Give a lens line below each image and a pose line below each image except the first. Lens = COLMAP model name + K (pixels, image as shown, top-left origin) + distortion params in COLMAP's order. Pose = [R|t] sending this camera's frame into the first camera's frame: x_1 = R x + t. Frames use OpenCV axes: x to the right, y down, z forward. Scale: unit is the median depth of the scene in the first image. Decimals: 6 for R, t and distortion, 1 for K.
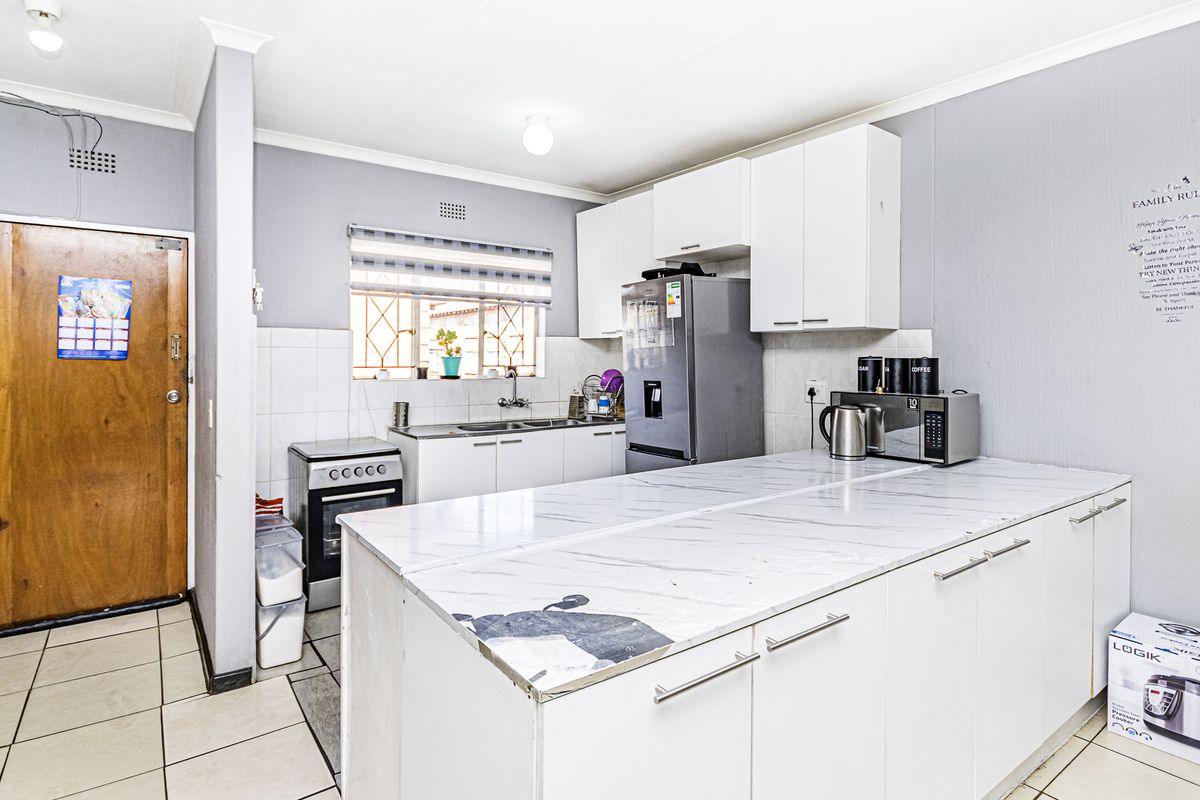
lens RADIAL K [[627.6, 0, 600.1], [0, 627.6, 360.0], [0, 0, 1]] dist [-0.001816, -0.000071]
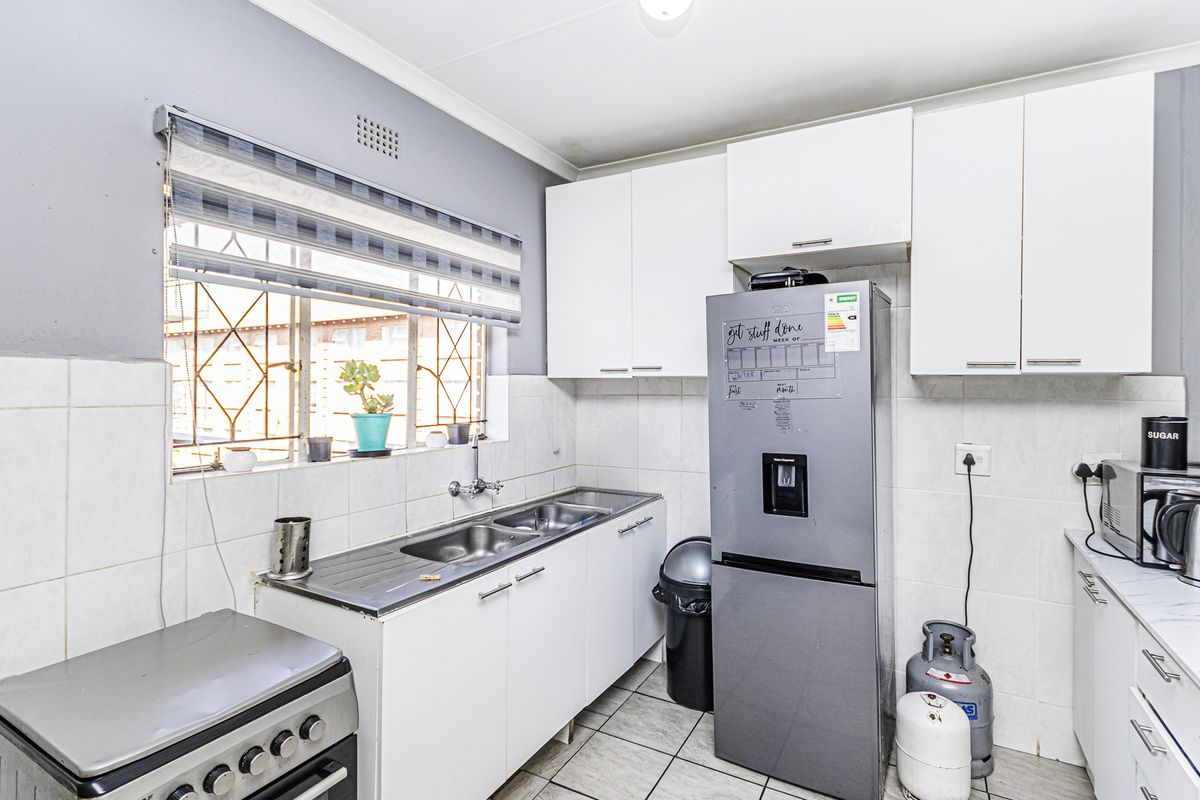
lens RADIAL K [[579.3, 0, 600.4], [0, 579.3, 385.1], [0, 0, 1]] dist [0.003100, 0.000194]
pose [[0.910090, 0.000160, 0.414411, -0.268098], [0.001711, 0.999990, -0.004143, -0.027163], [-0.414407, 0.004479, 0.910081, 0.482276]]
